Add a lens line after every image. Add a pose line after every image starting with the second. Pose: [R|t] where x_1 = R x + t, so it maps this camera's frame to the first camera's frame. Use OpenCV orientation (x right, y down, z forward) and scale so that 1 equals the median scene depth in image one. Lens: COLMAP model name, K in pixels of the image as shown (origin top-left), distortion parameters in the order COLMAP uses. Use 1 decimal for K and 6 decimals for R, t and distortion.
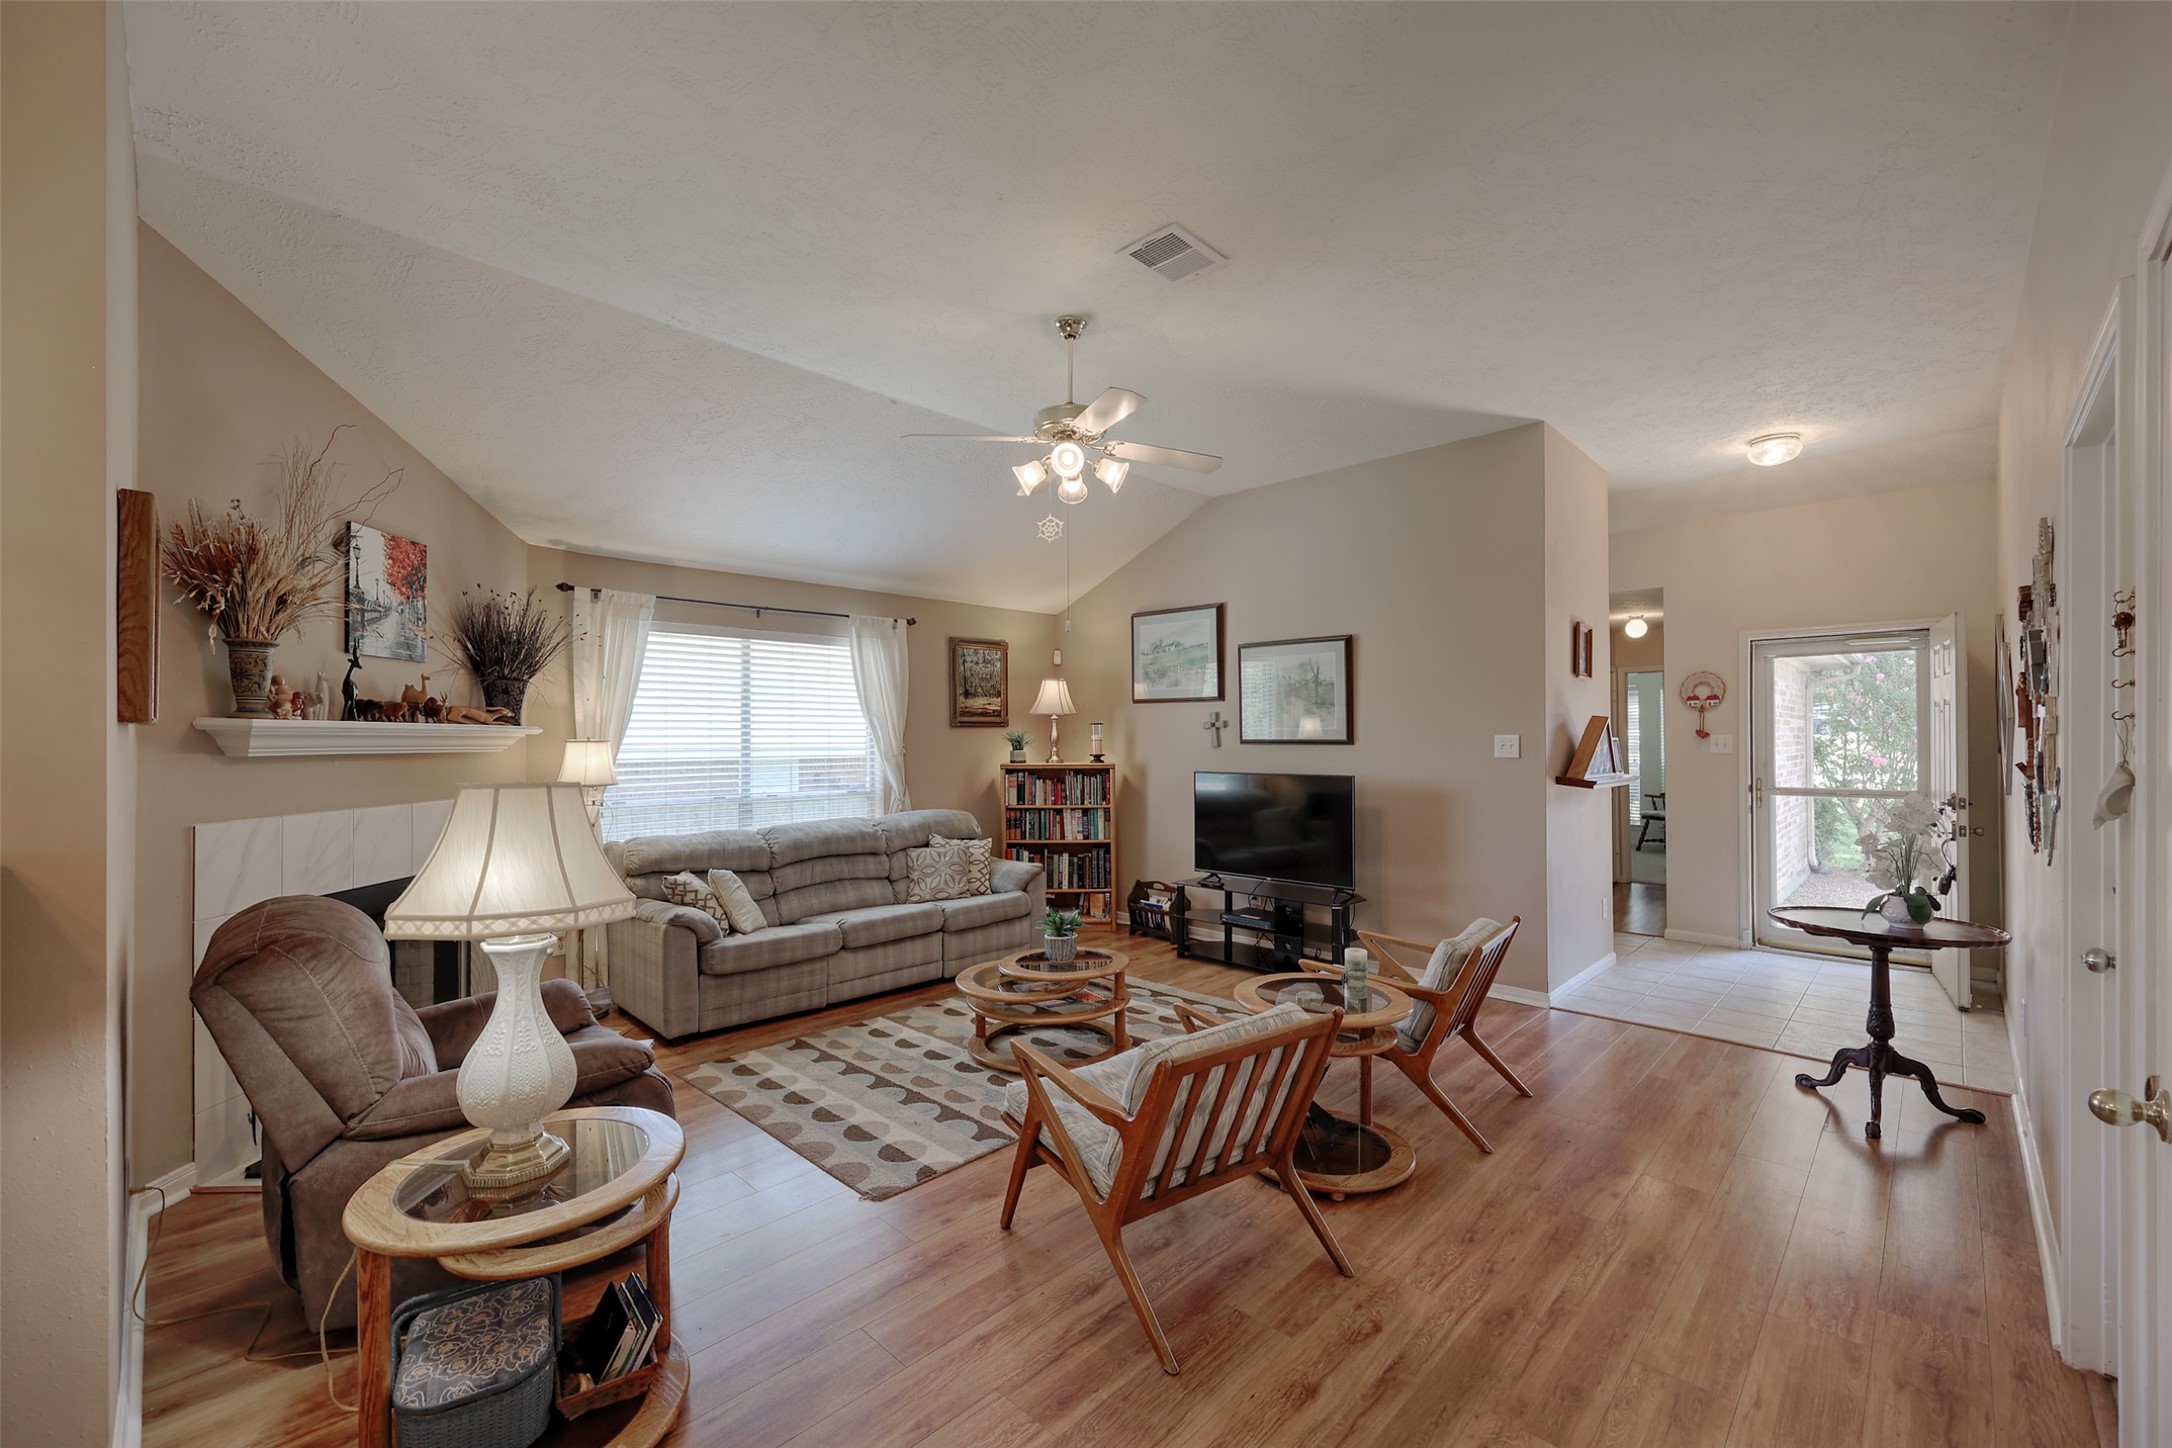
lens RADIAL K [[887.5, 0, 1090.3], [0, 887.5, 738.5], [0, 0, 1]] dist [0.000305, 0.000582]
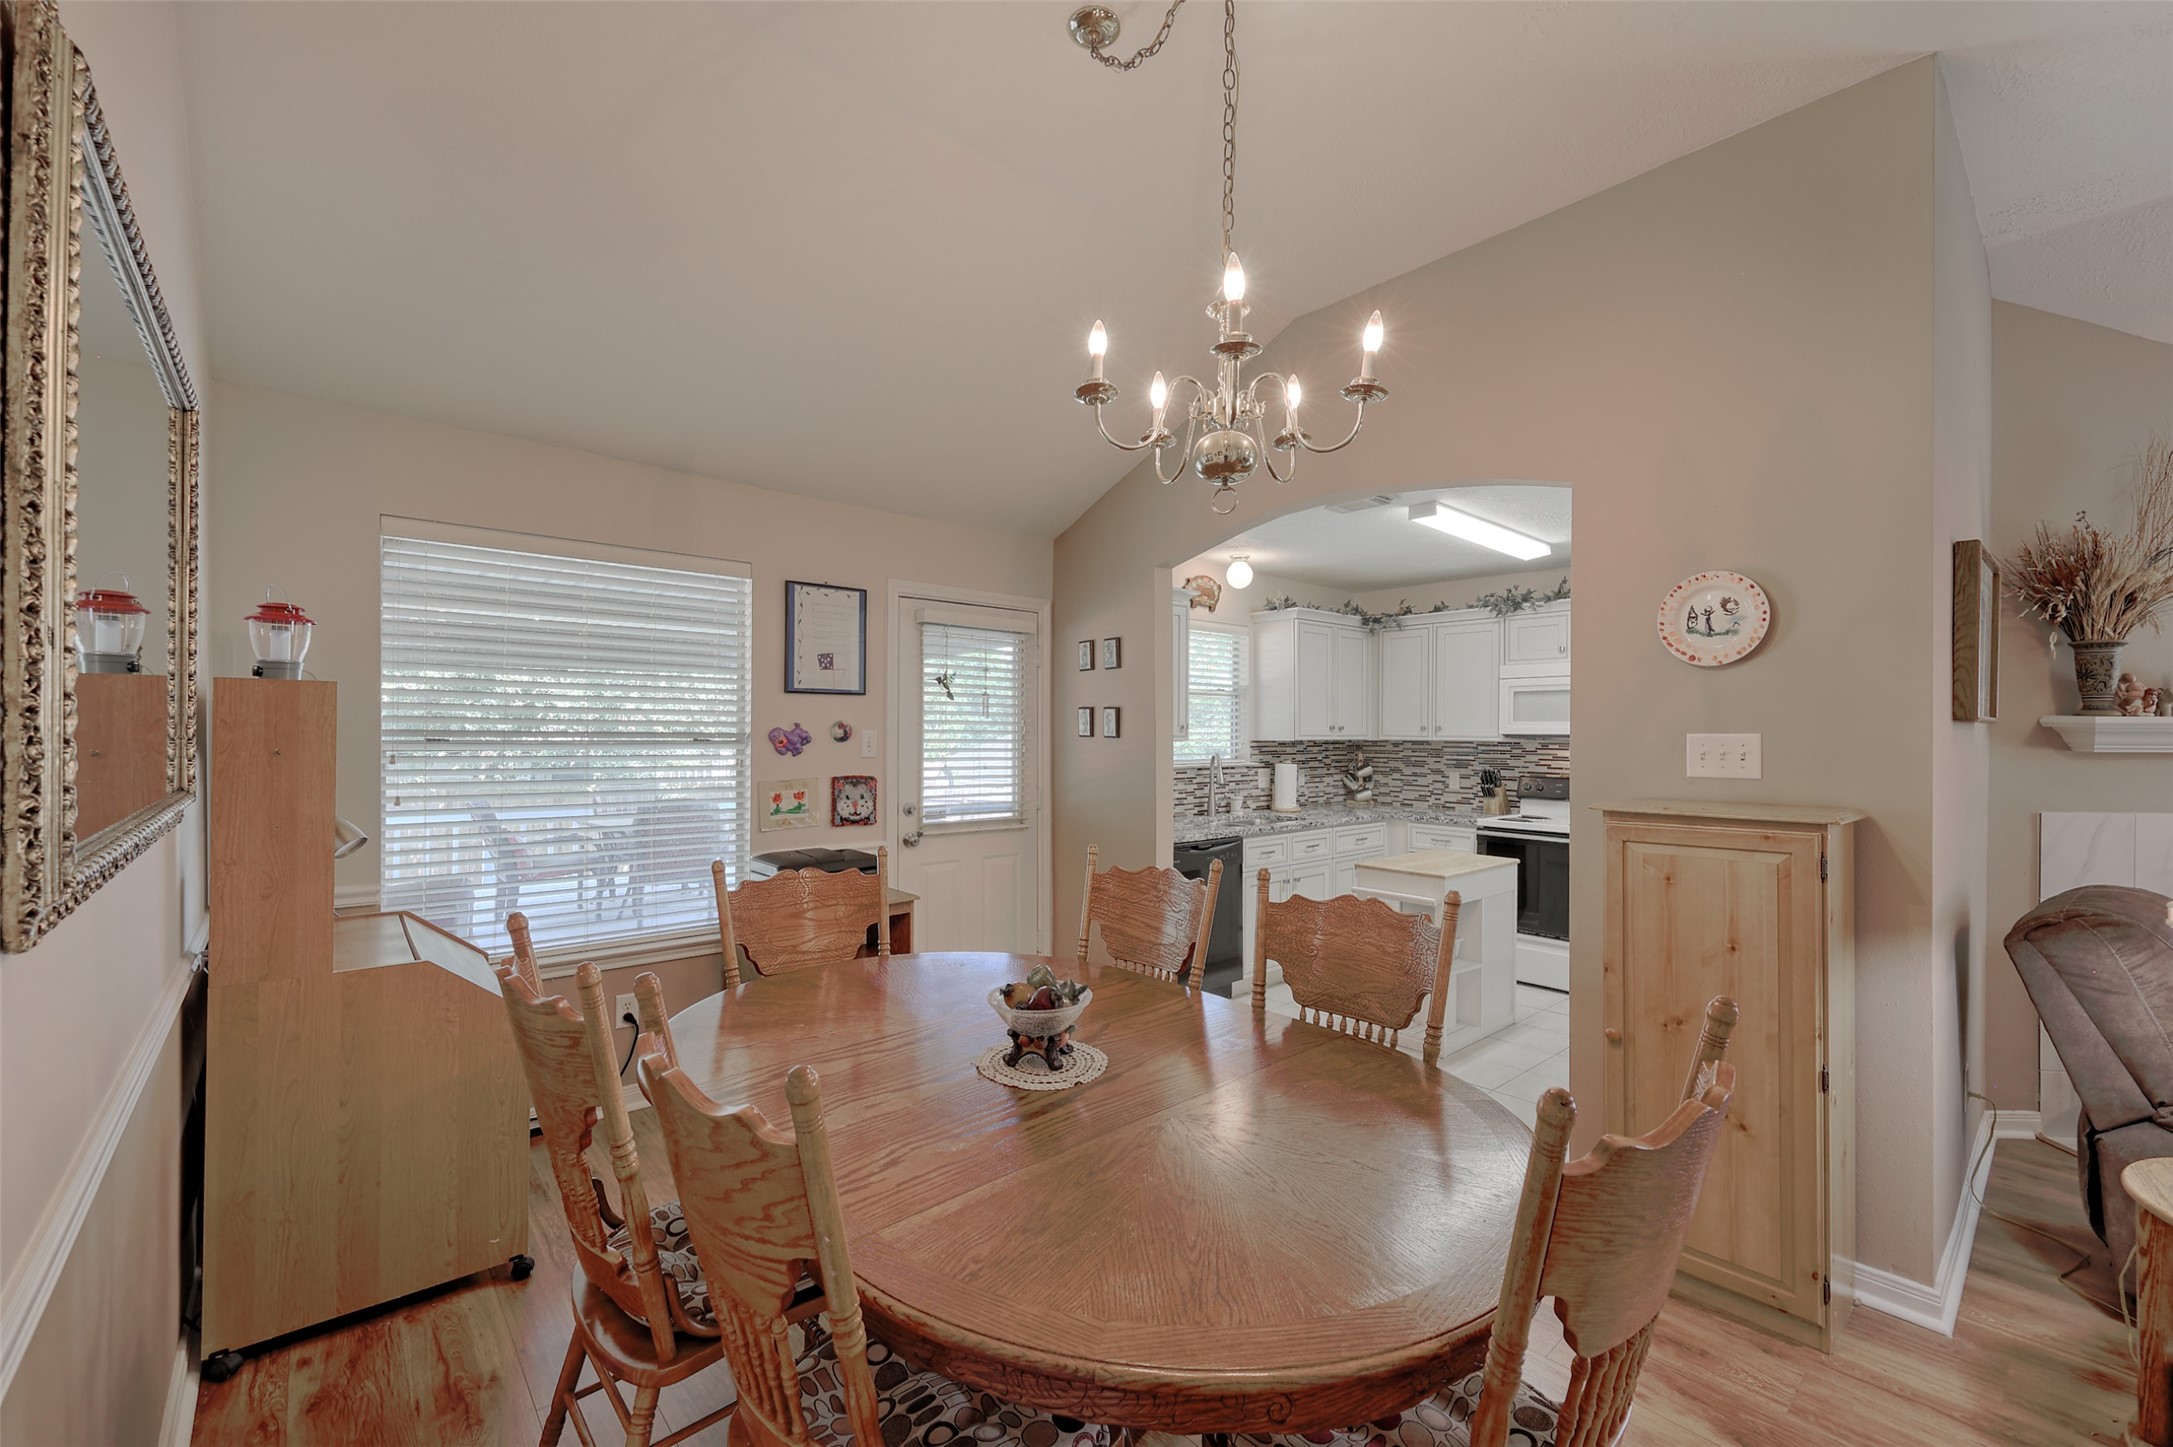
lens RADIAL K [[887.9, 0, 1089.3], [0, 887.9, 726.7], [0, 0, 1]] dist [0.000305, 0.000582]
pose [[-0.078503, -0.005087, -0.996901, 0.196634], [-0.006137, 0.999970, -0.004620, 0.002403], [0.996895, 0.005755, -0.078532, -0.104352]]
